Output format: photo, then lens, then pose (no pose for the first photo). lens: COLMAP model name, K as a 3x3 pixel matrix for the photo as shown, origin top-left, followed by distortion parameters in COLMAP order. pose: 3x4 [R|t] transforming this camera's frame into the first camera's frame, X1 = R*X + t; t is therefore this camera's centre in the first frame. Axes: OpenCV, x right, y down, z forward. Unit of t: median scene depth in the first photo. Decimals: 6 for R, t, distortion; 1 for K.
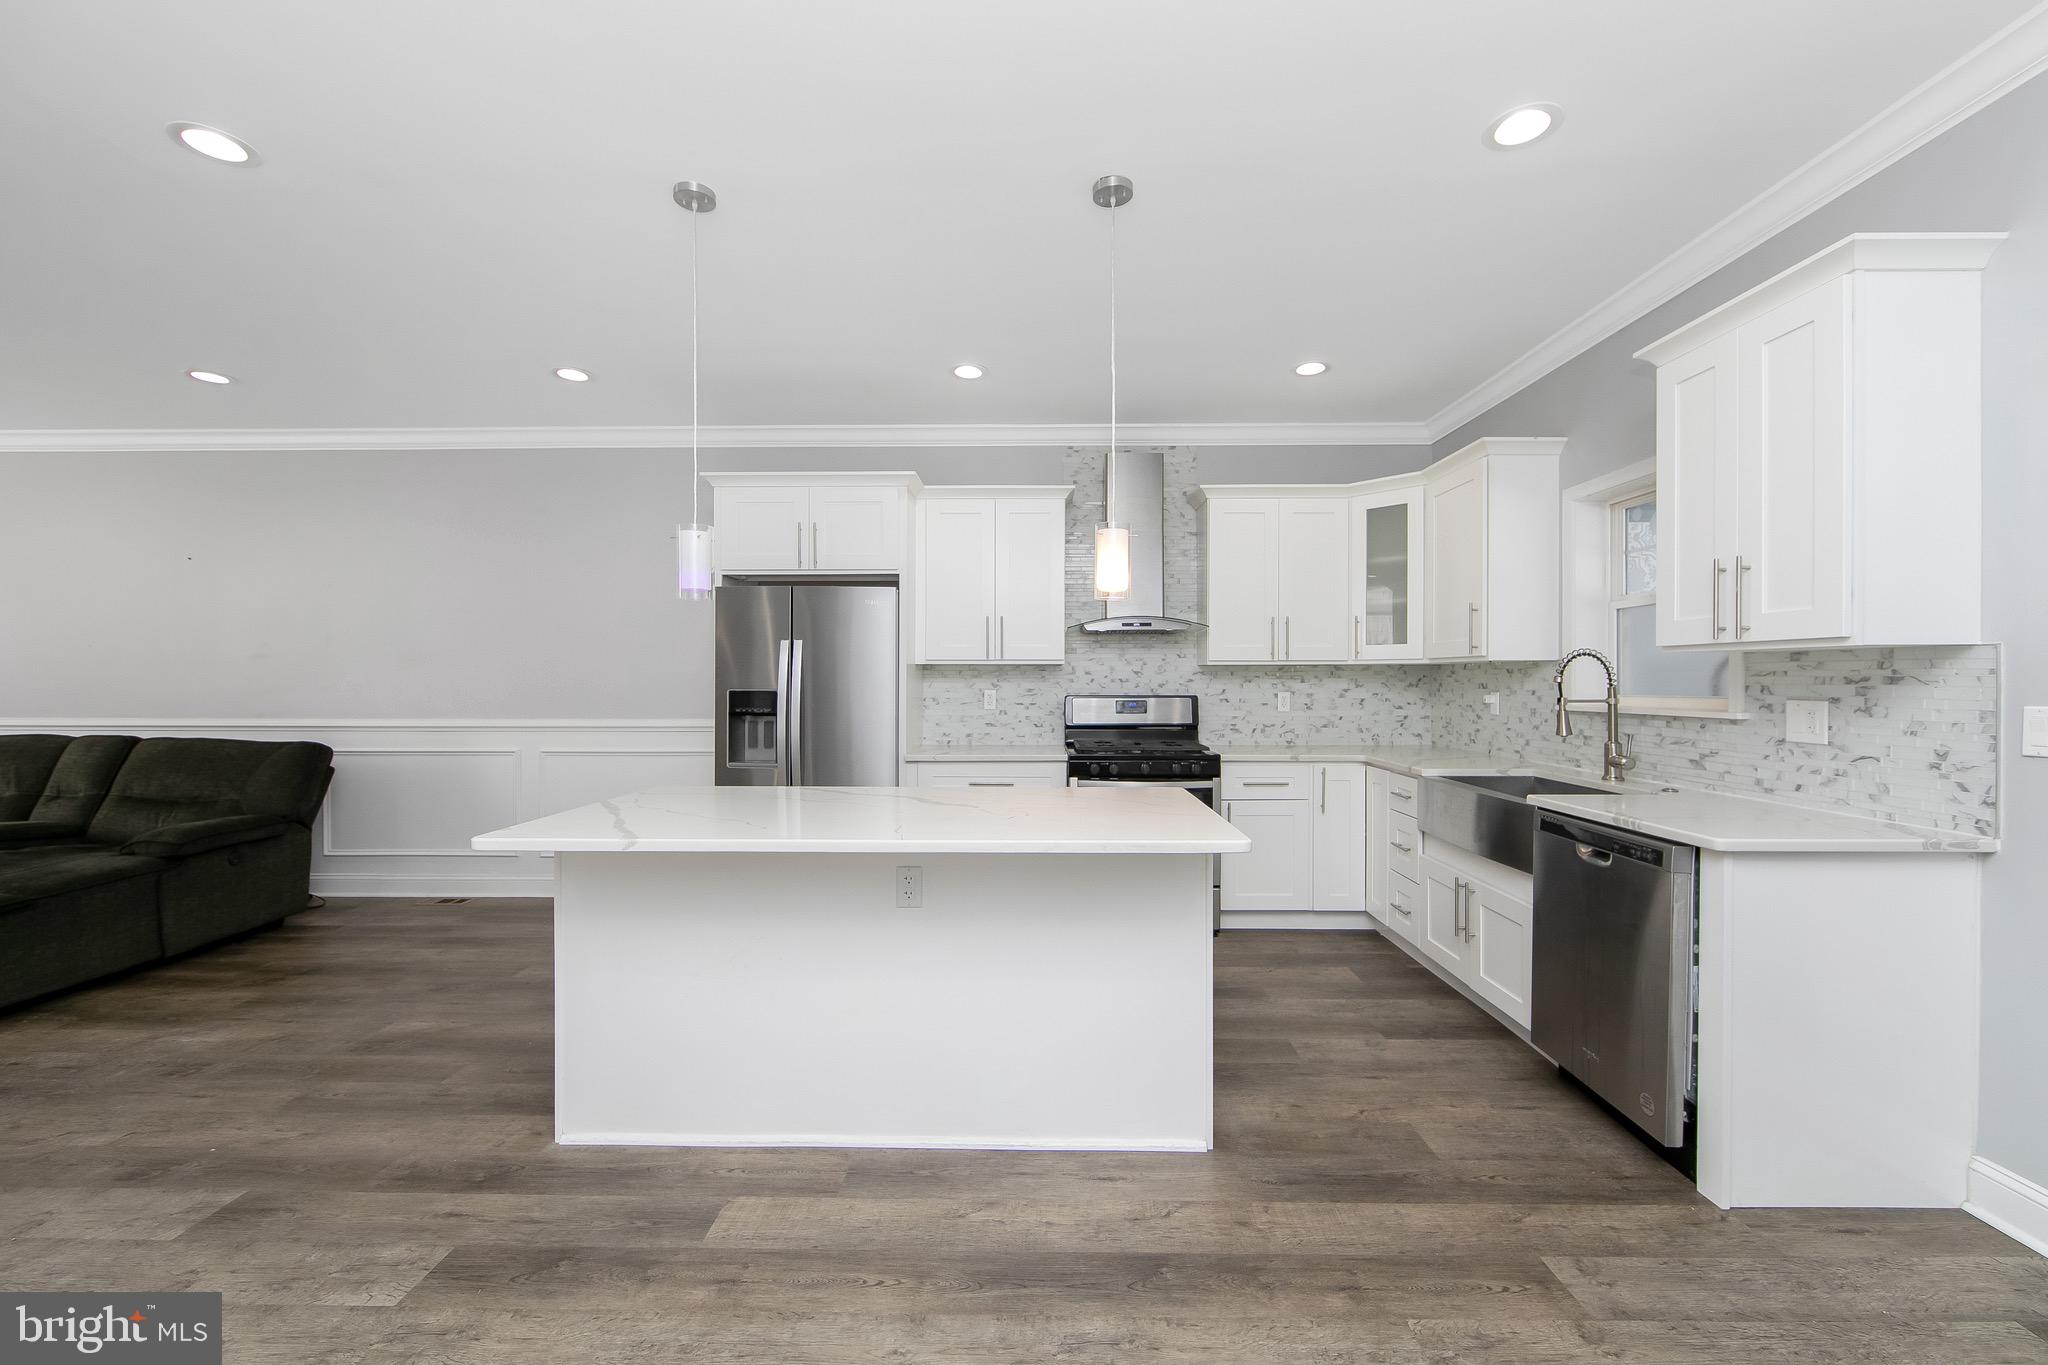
lens RADIAL K [[806.5, 0, 1028.3], [0, 806.5, 688.7], [0, 0, 1]] dist [-0.005254, 0.000158]
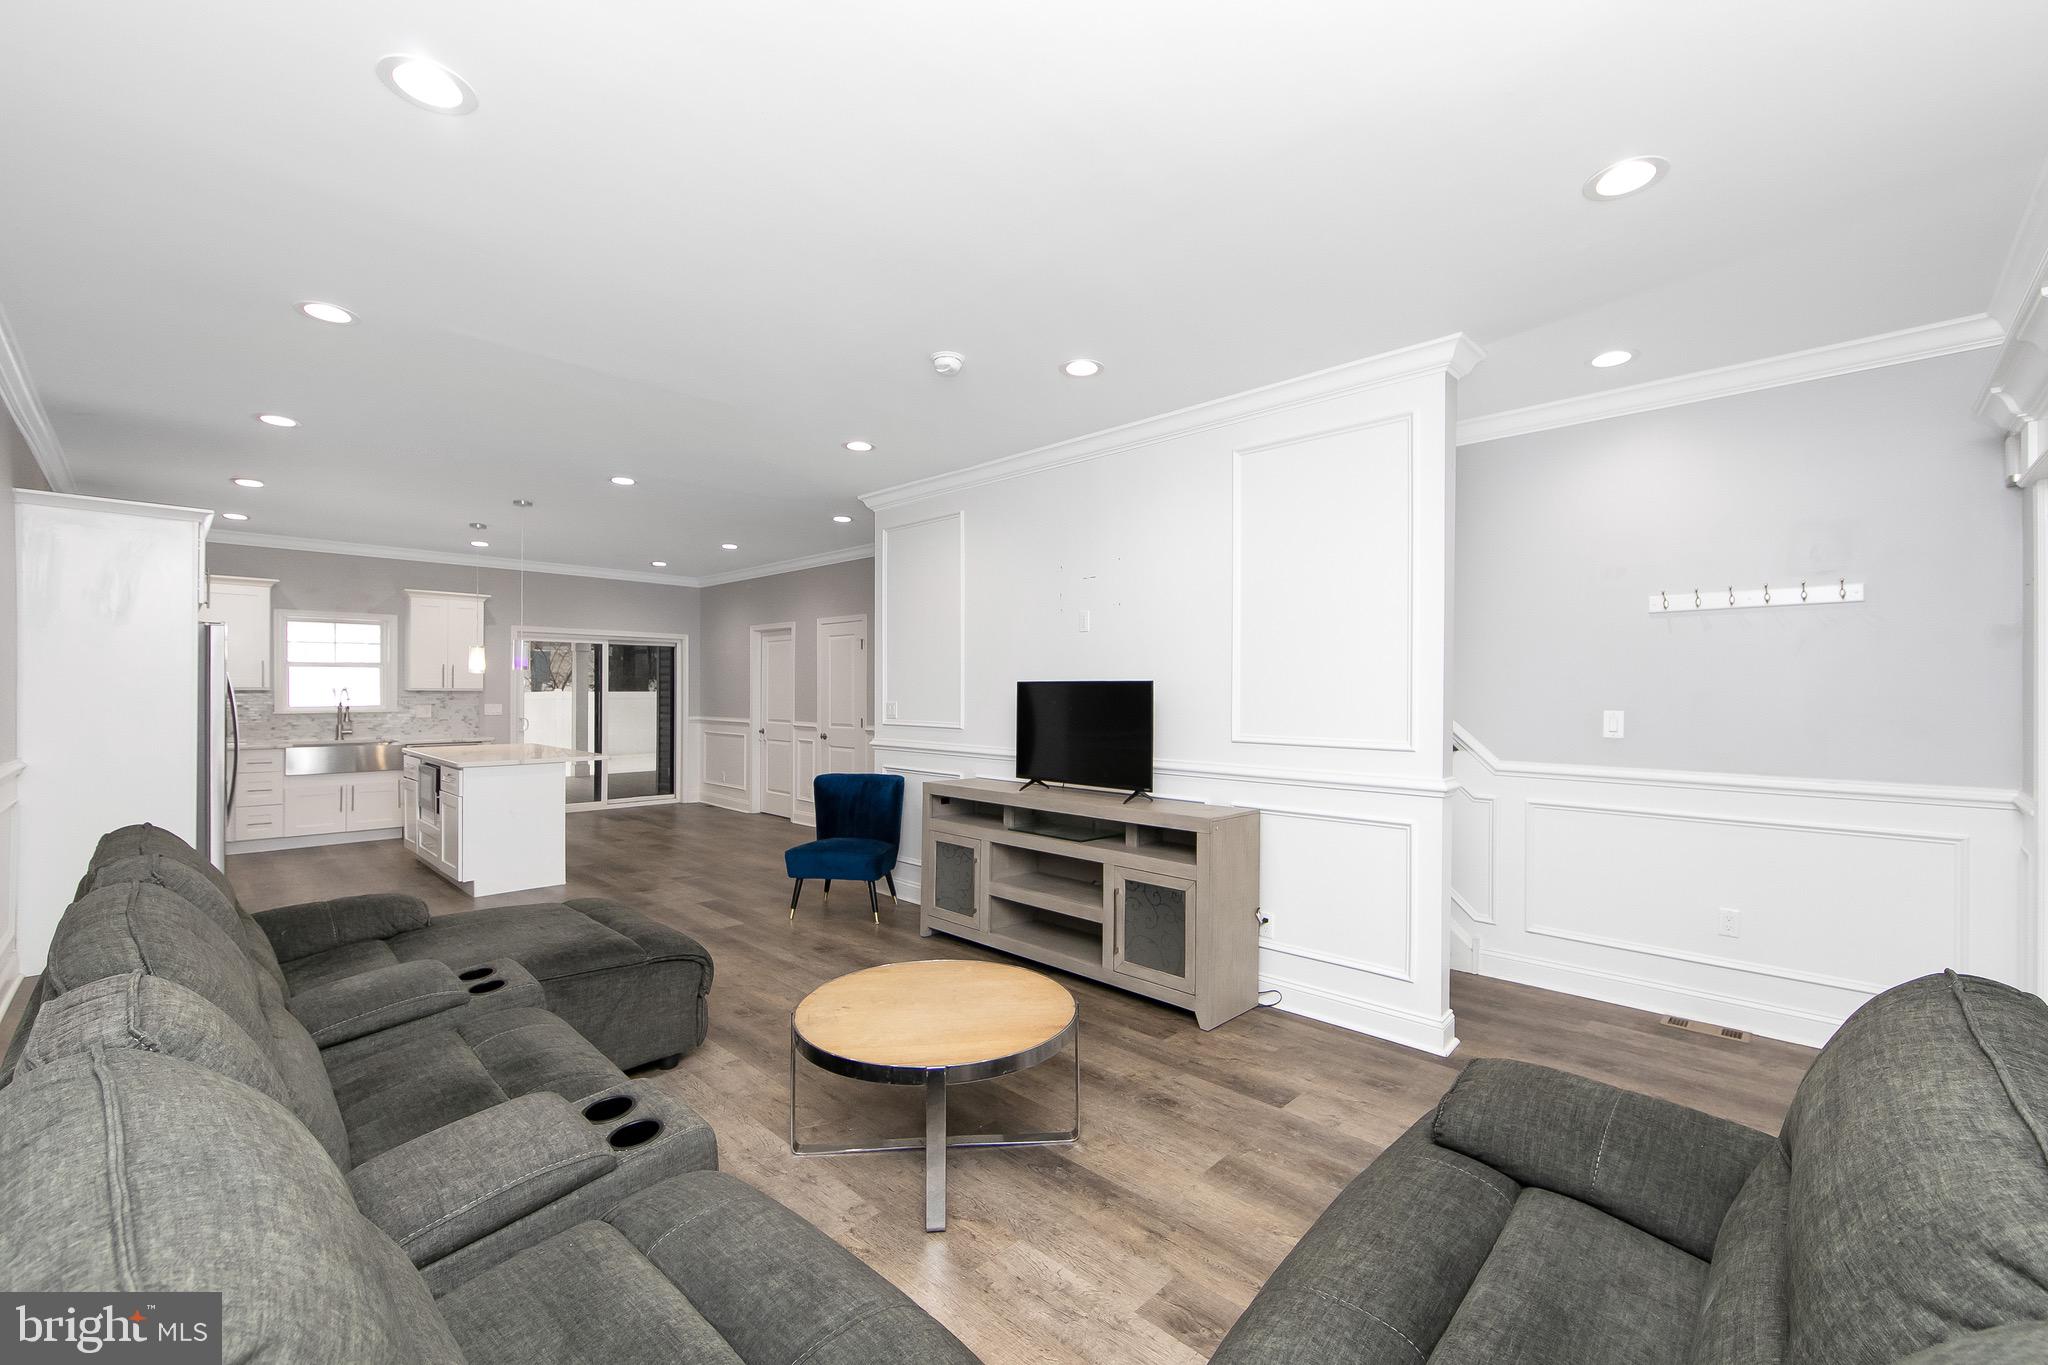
lens RADIAL K [[854.1, 0, 1018.4], [0, 854.1, 688.1], [0, 0, 1]] dist [0.004296, 0.000168]
pose [[-0.717020, -0.001455, 0.697051, -2.585929], [0.003150, 0.999981, 0.005328, -0.052481], [-0.697045, 0.006016, -0.717002, 1.429888]]
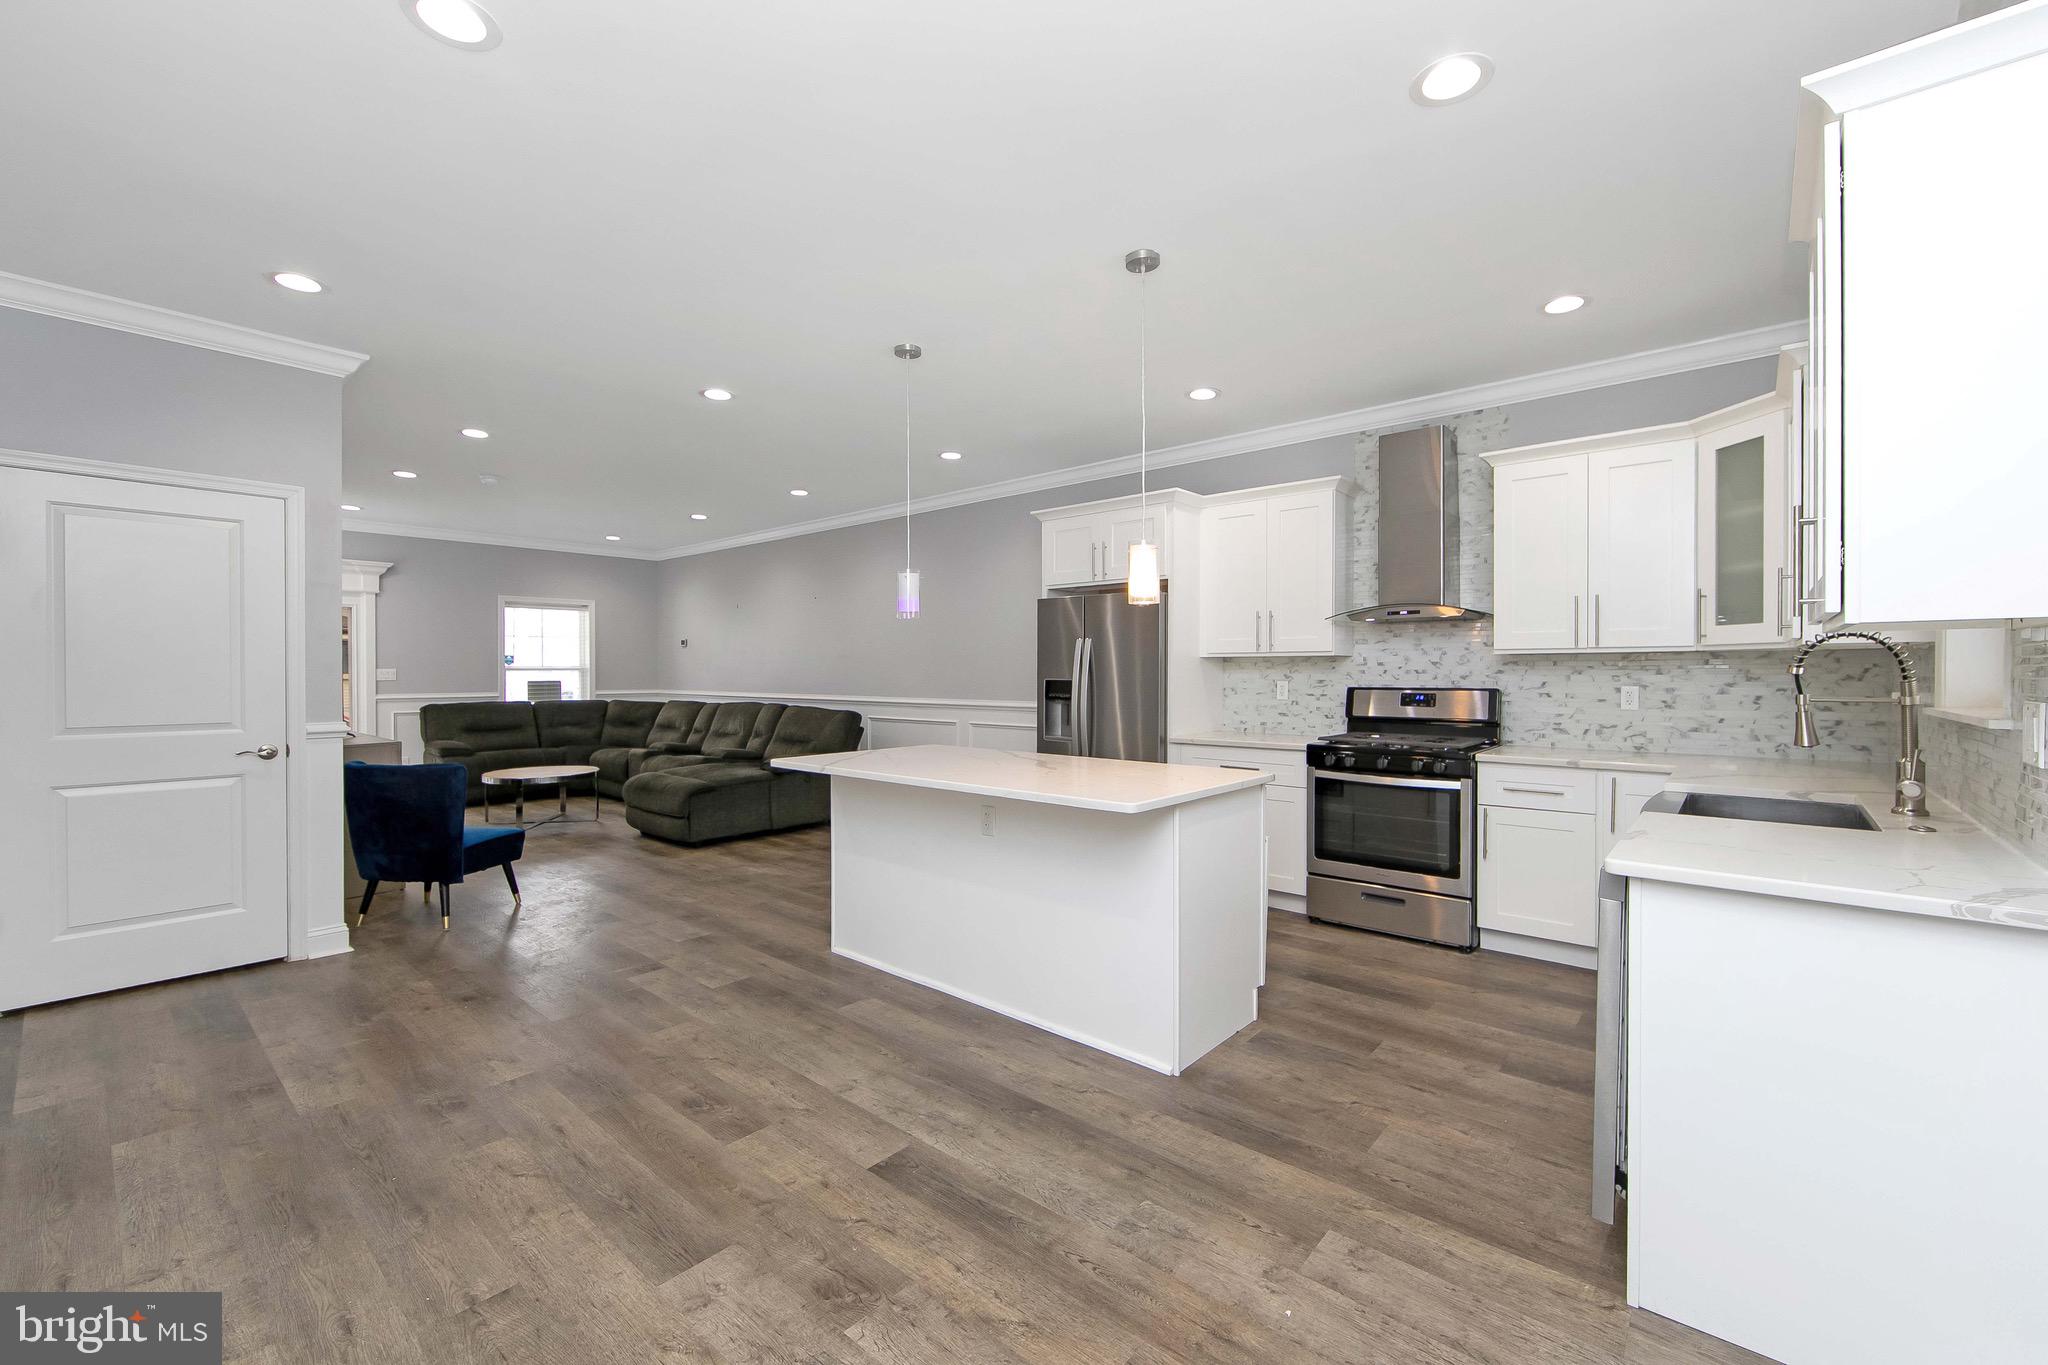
lens RADIAL K [[829.2, 0, 1037.3], [0, 829.2, 680.6], [0, 0, 1]] dist [-0.006537, -0.000040]
pose [[0.771071, 0.006447, -0.636716, 0.601919], [-0.007291, 0.999973, 0.001295, 0.003539], [0.636707, 0.003644, 0.771097, -0.033336]]
